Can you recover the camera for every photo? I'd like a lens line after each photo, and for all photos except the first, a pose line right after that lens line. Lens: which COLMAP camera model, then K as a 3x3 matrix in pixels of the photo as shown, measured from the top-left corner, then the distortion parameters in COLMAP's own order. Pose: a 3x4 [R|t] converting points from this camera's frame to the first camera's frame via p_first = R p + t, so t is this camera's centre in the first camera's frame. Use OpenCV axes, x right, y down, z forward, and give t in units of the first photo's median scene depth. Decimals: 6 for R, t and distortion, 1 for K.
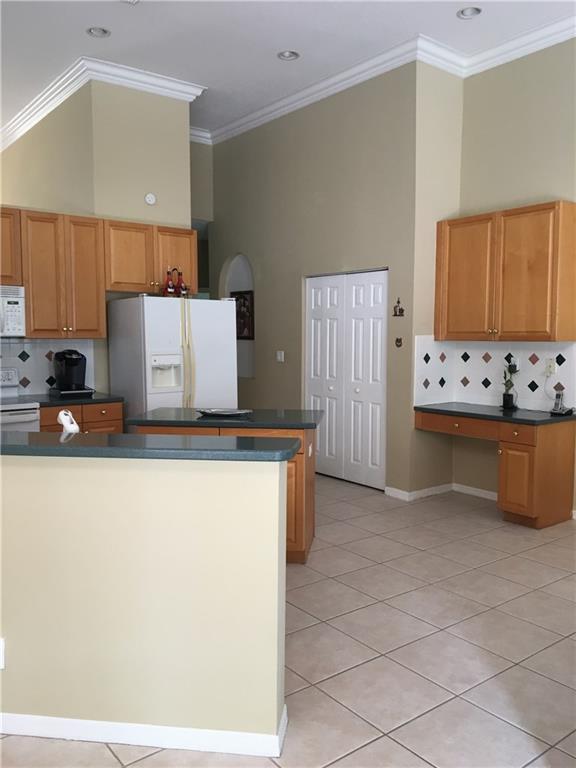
lens RADIAL K [[638.5, 0, 288.0], [0, 638.5, 382.9], [0, 0, 1]] dist [0.085189, -0.136280]
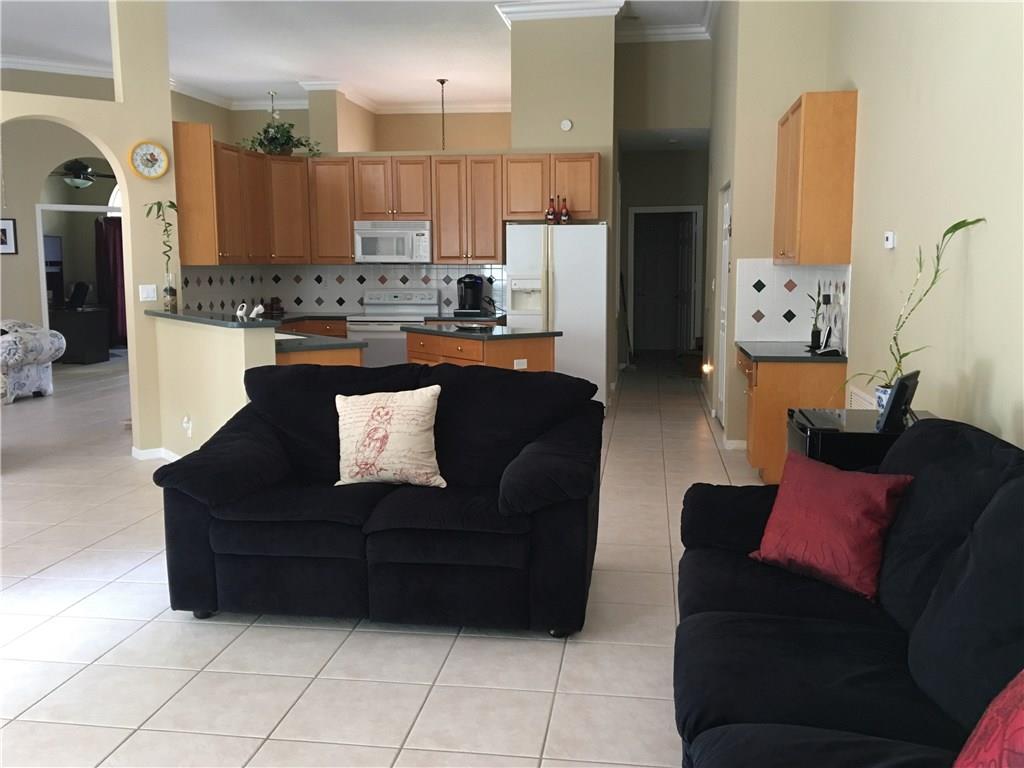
lens RADIAL K [[927.5, 0, 522.4], [0, 927.5, 388.2], [0, 0, 1]] dist [0.039030, 0.000000]
pose [[0.697734, 0.091842, -0.710445, 0.912937], [-0.051959, 0.995624, 0.077679, 0.017024], [0.714470, -0.017285, 0.699452, -0.086889]]
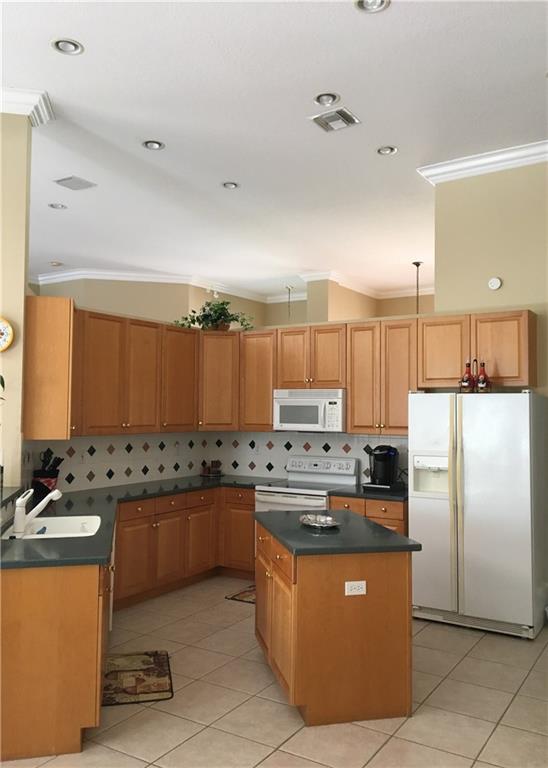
lens RADIAL K [[646.5, 0, 289.8], [0, 646.5, 379.8], [0, 0, 1]] dist [0.096299, -0.013935]
pose [[0.359572, -0.045920, -0.931987, 0.602261], [-0.077729, 0.993843, -0.078956, -0.062351], [0.929874, 0.100833, 0.353788, 0.470592]]
